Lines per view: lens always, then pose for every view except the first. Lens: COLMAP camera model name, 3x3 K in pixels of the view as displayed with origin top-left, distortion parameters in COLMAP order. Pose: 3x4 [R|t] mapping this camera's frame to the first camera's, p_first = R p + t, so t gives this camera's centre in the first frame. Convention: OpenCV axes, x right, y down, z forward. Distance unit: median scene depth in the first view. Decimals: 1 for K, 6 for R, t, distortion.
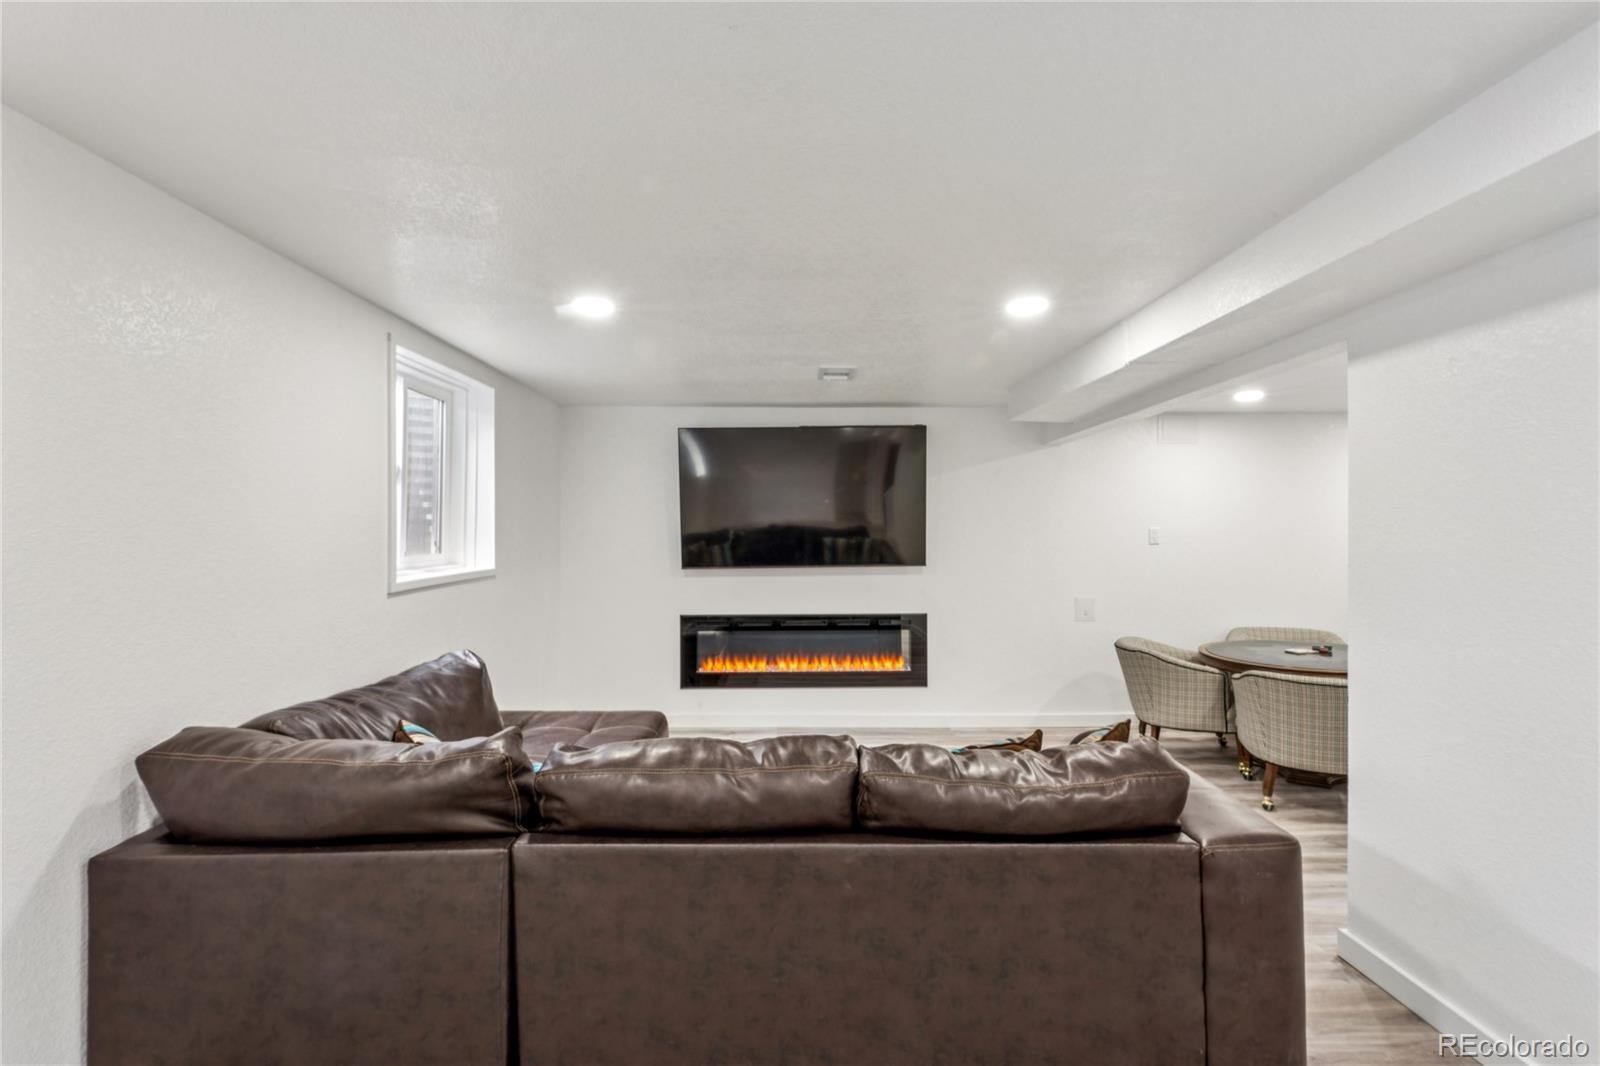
lens RADIAL K [[740.4, 0, 800.0], [0, 740.4, 533.0], [0, 0, 1]] dist [-0.000506, 0.000217]
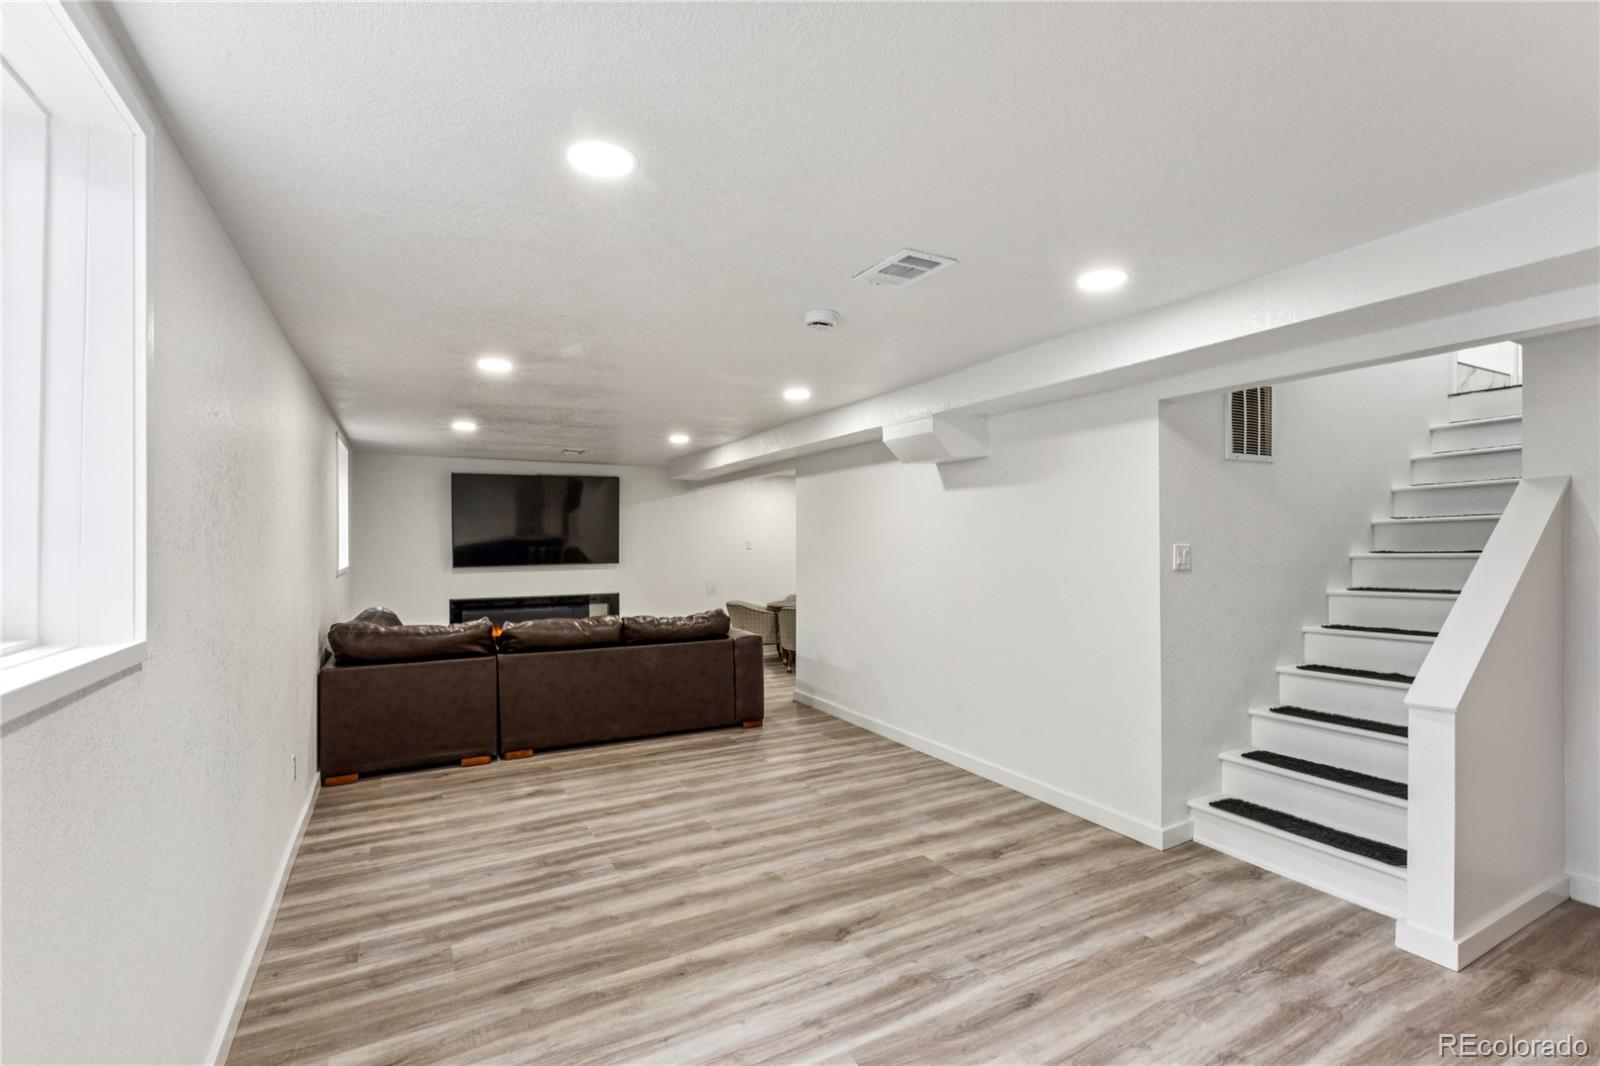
lens RADIAL K [[740.4, 0, 800.0], [0, 740.4, 533.0], [0, 0, 1]] dist [-0.000506, 0.000217]
pose [[0.897054, 0.000236, 0.441921, -0.352994], [0.007419, 0.999851, -0.015594, 0.012356], [-0.441859, 0.017267, 0.896918, -1.157342]]
